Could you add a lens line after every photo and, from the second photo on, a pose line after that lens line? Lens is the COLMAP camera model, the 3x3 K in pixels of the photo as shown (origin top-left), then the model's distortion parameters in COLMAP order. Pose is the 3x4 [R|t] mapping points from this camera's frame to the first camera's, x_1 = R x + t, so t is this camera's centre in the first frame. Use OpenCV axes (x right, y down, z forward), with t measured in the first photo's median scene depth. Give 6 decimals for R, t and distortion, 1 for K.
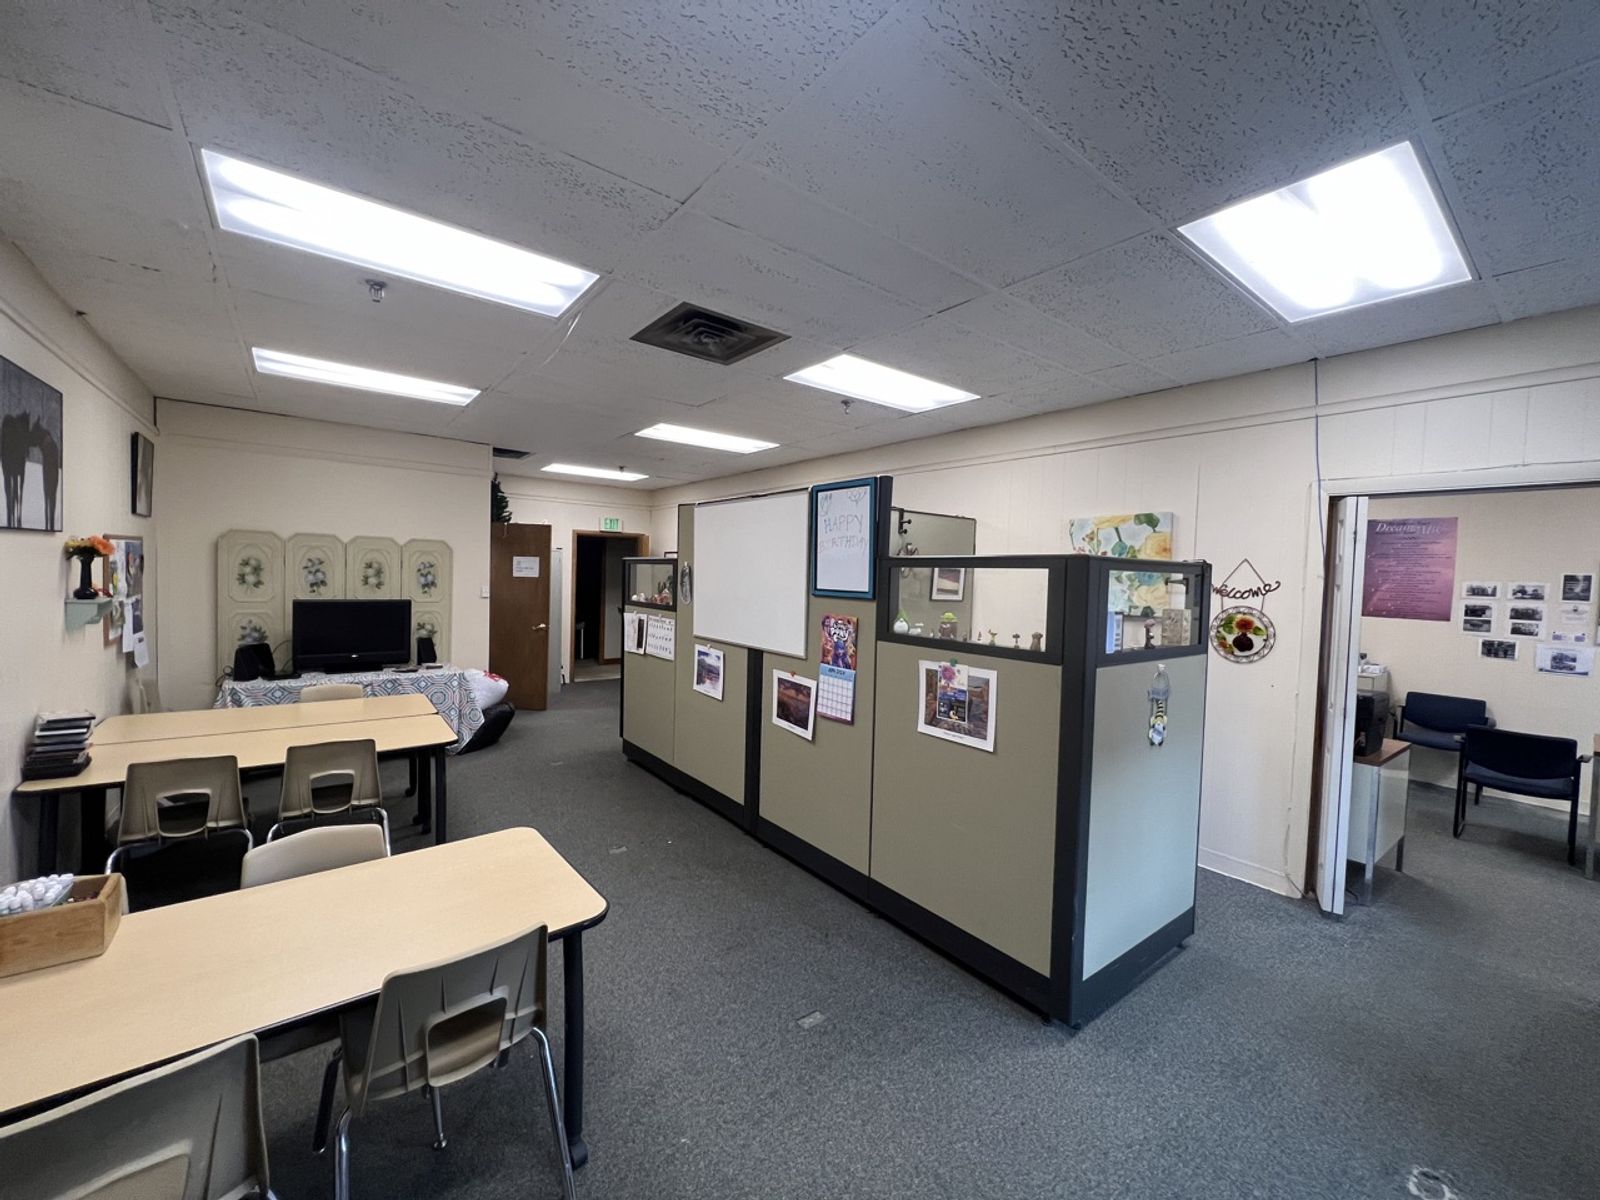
lens RADIAL K [[637.5, 0, 796.3], [0, 637.5, 598.3], [0, 0, 1]] dist [-0.002409, 0.000008]
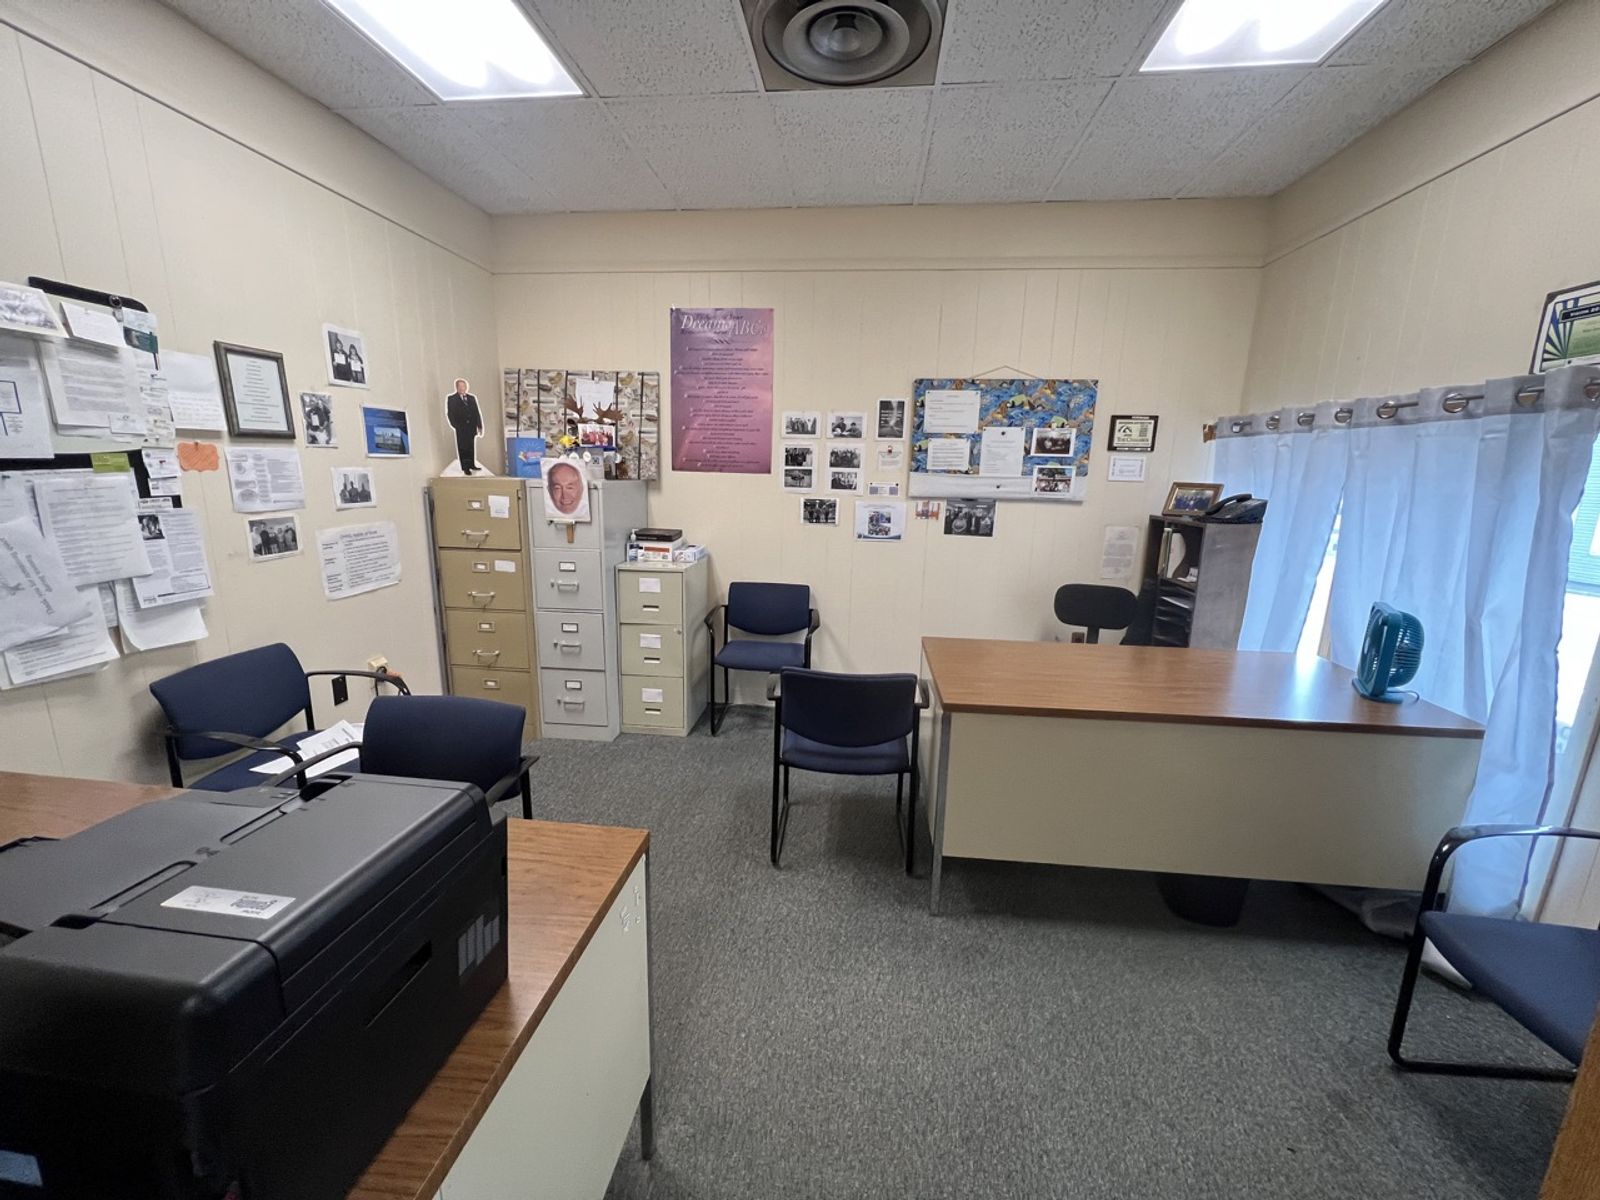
lens RADIAL K [[637.5, 0, 797.8], [0, 637.5, 602.0], [0, 0, 1]] dist [-0.002409, 0.000008]
pose [[0.696200, -0.162621, 0.699185, 0.578483], [0.027742, 0.979370, 0.200164, 0.036741], [-0.717312, -0.119957, 0.686349, 0.521663]]
